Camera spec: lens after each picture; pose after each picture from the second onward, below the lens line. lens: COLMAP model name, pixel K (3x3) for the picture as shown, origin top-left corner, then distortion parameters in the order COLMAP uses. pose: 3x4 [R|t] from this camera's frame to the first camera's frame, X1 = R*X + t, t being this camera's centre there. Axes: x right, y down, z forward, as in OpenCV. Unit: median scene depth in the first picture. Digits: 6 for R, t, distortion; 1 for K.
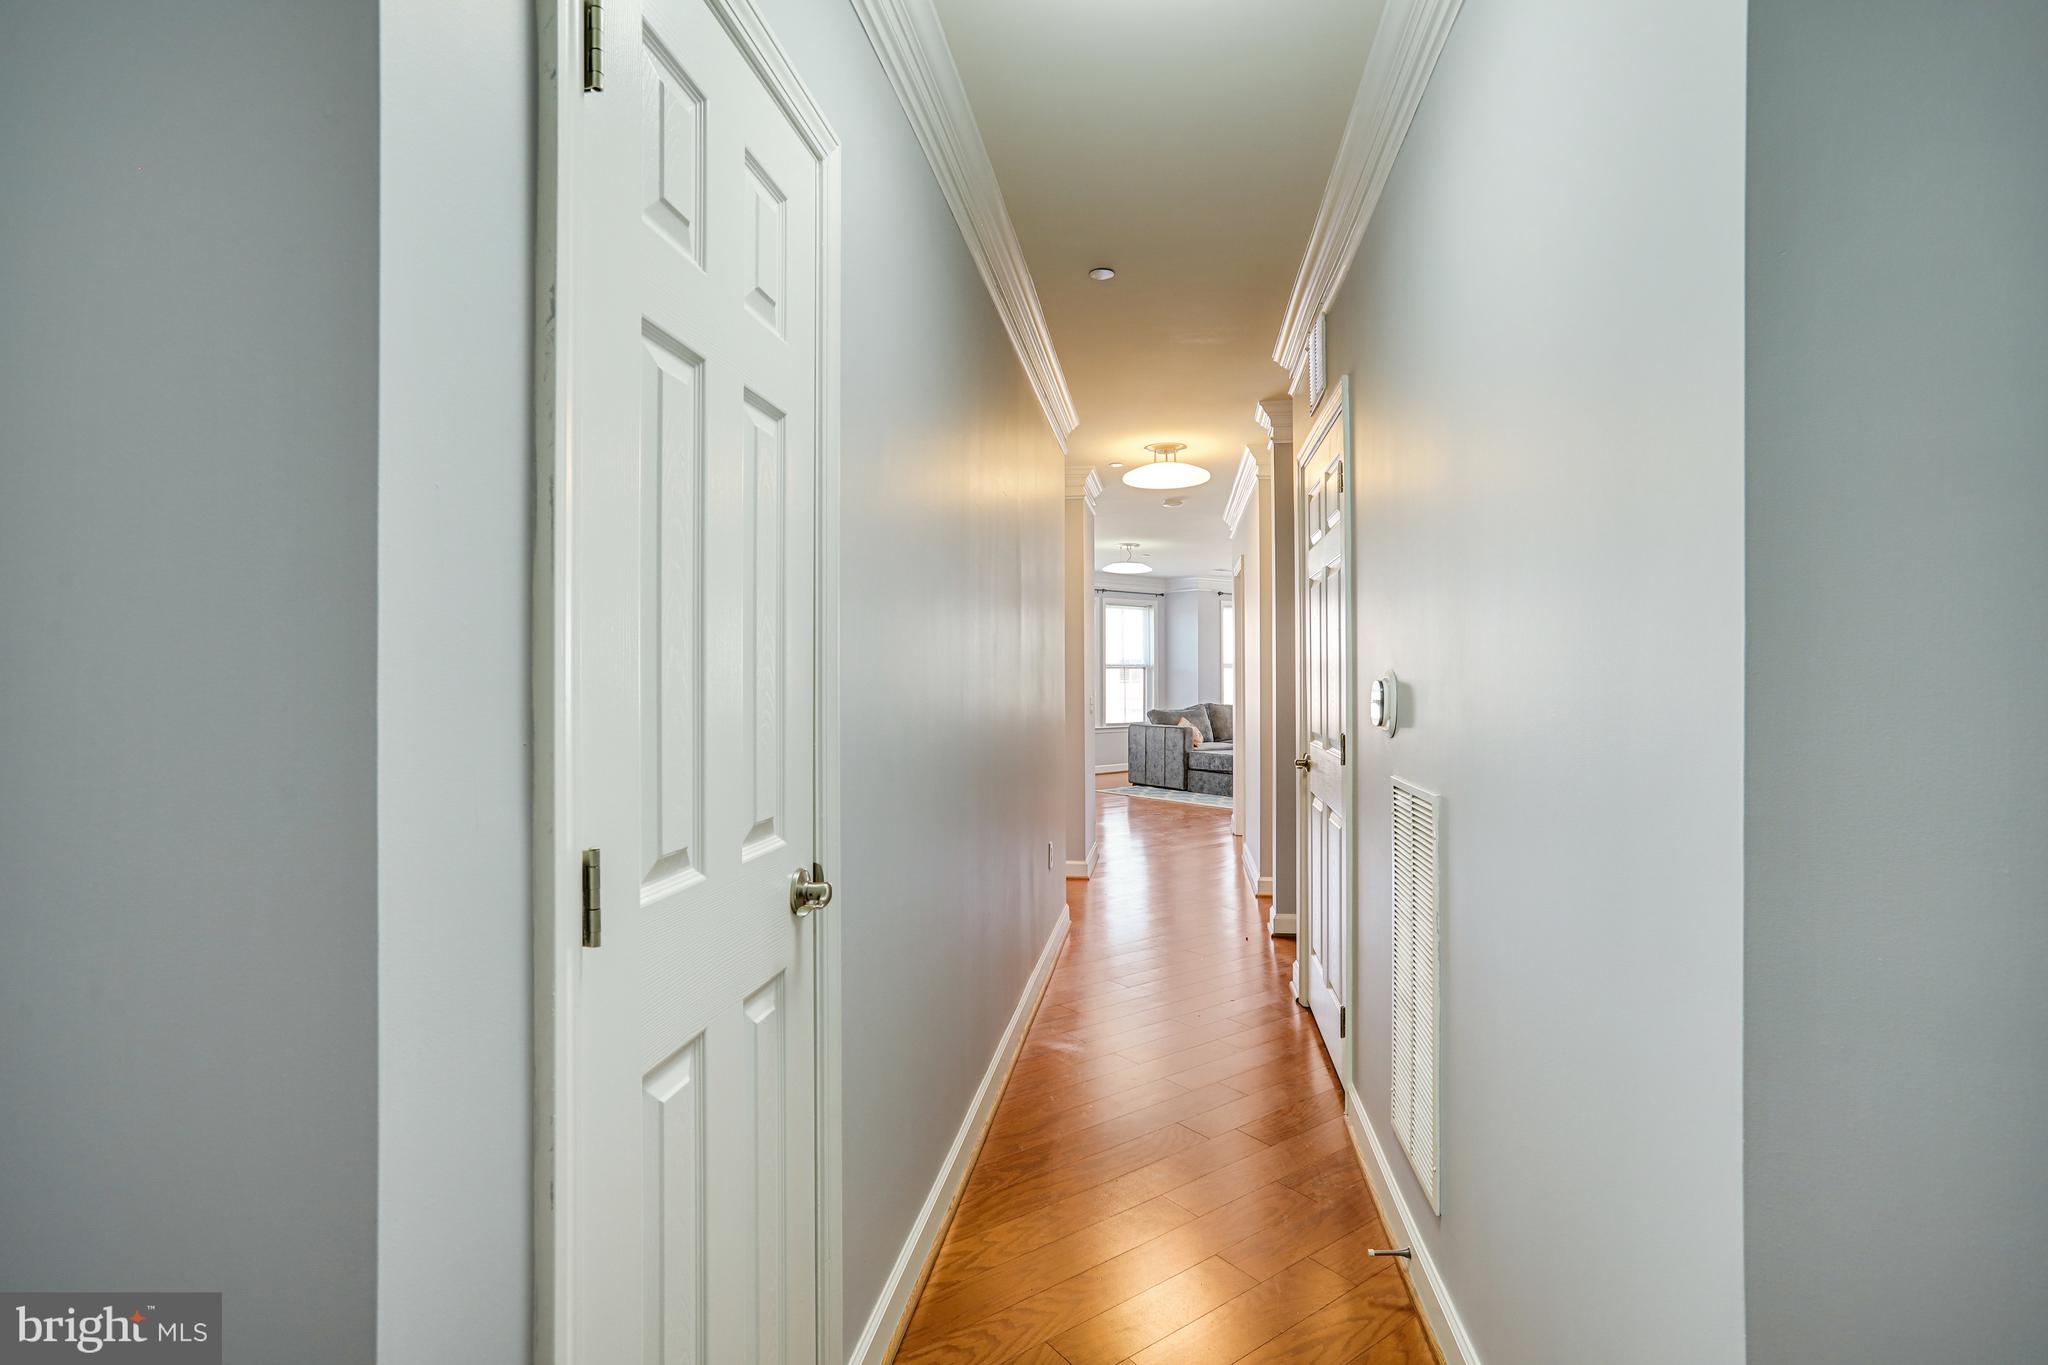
lens RADIAL K [[1015.4, 0, 1028.3], [0, 1015.4, 682.0], [0, 0, 1]] dist [-0.072153, 0.037049]
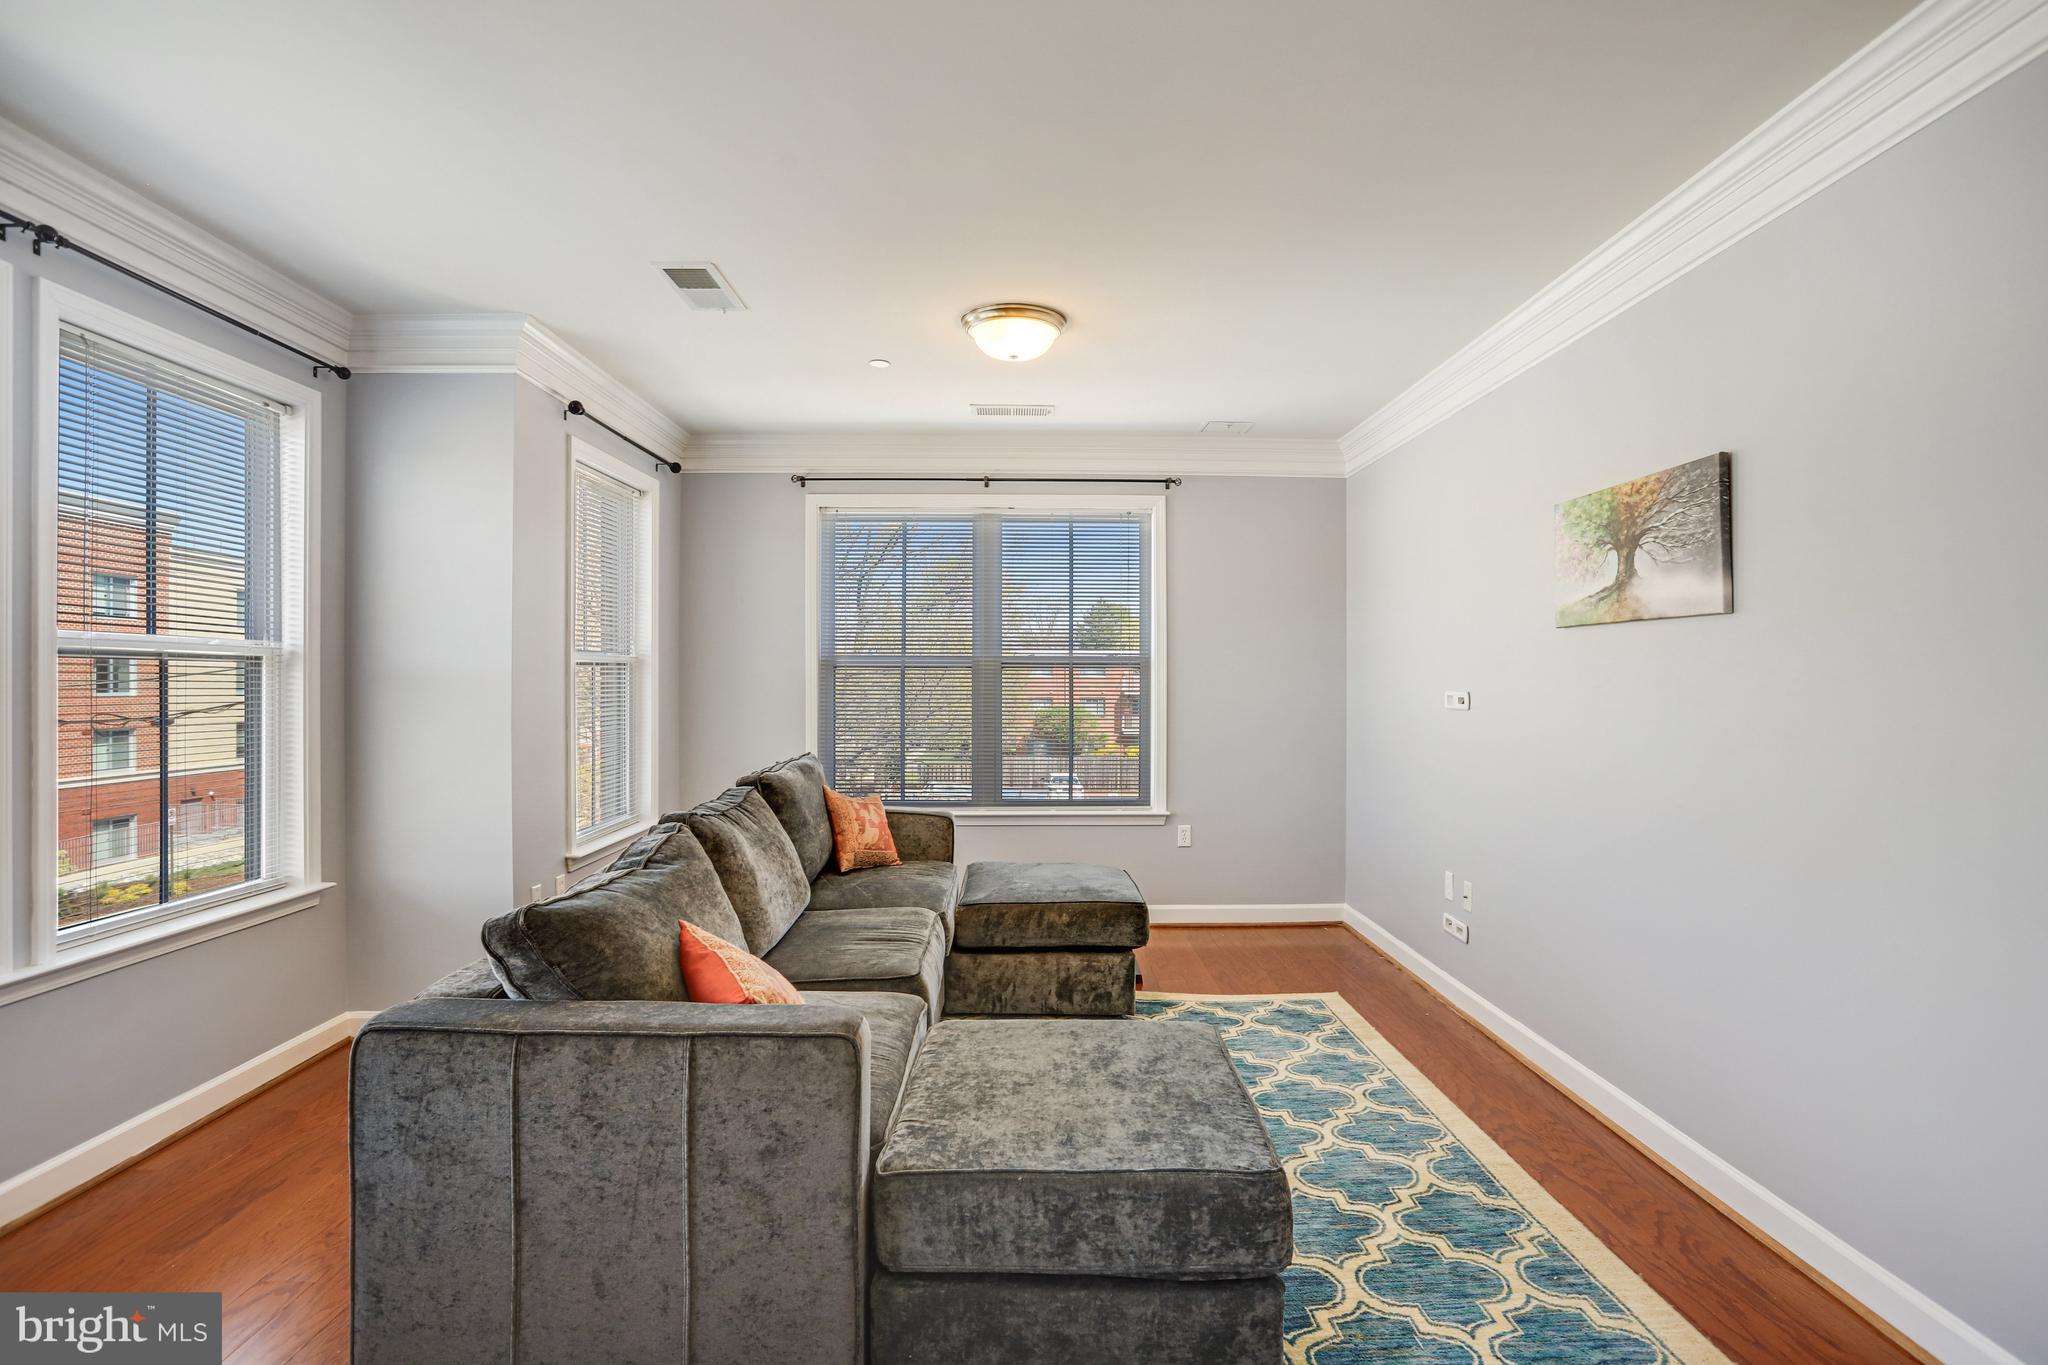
lens RADIAL K [[1030.6, 0, 1024.0], [0, 1030.6, 682.5], [0, 0, 1]] dist [-0.069864, 0.037386]
pose [[0.603128, 0.001831, 0.797642, 0.040866], [0.003097, 0.999984, -0.004637, -0.008178], [-0.797638, 0.005267, 0.603113, 0.841486]]
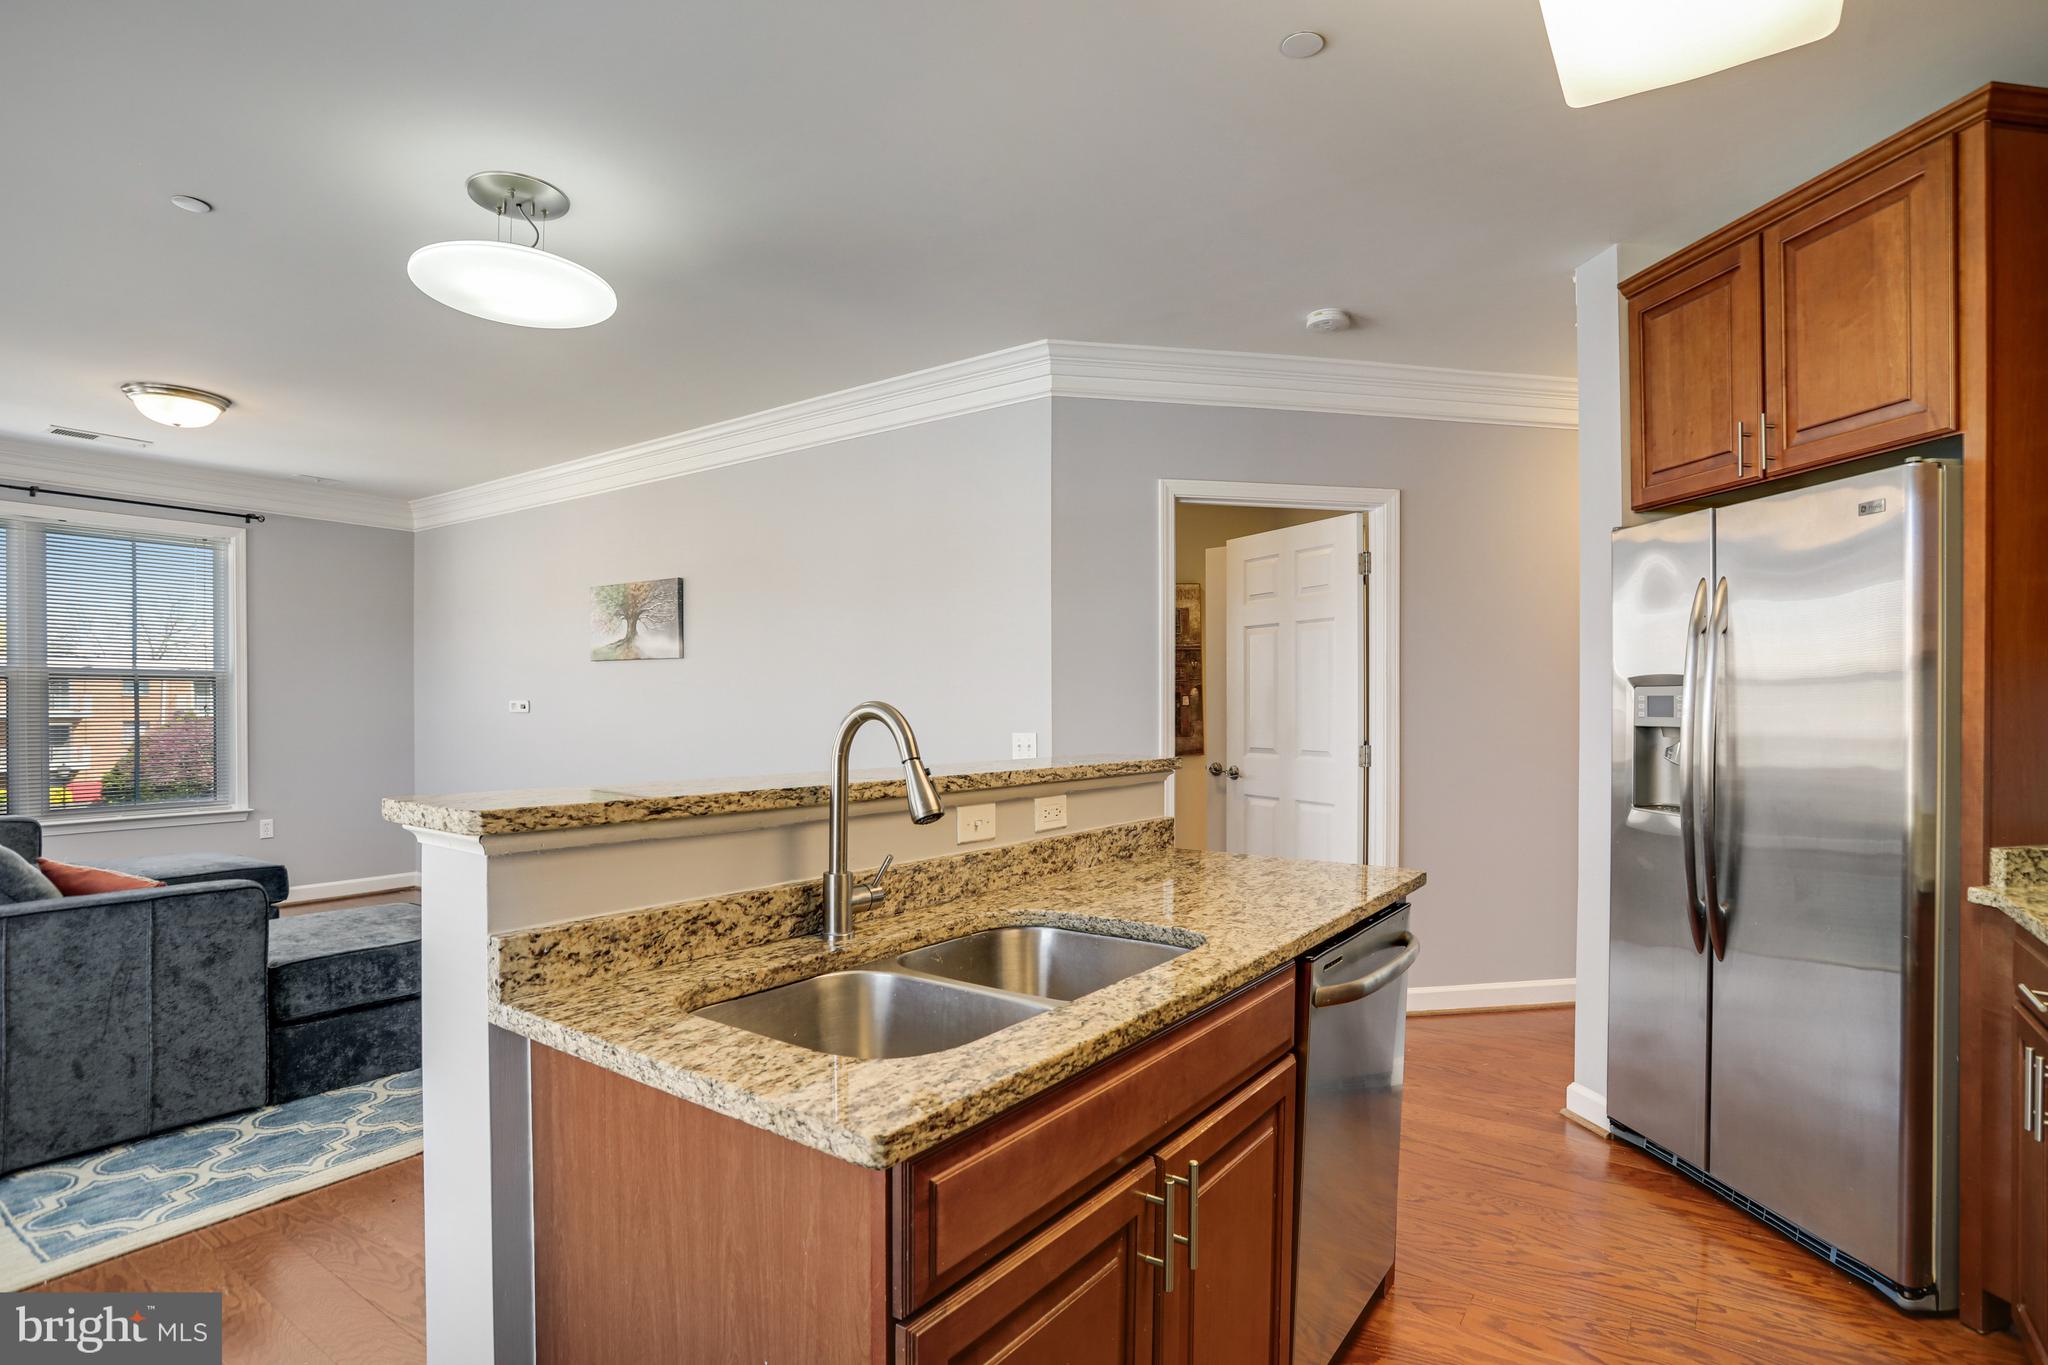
lens RADIAL K [[1044.5, 0, 1034.2], [0, 1044.5, 705.3], [0, 0, 1]] dist [-0.067239, 0.027334]
pose [[-0.296481, -0.000682, 0.955039, -0.167671], [0.006475, 0.999975, 0.002724, -0.003411], [-0.955017, 0.006991, -0.296469, 0.838355]]
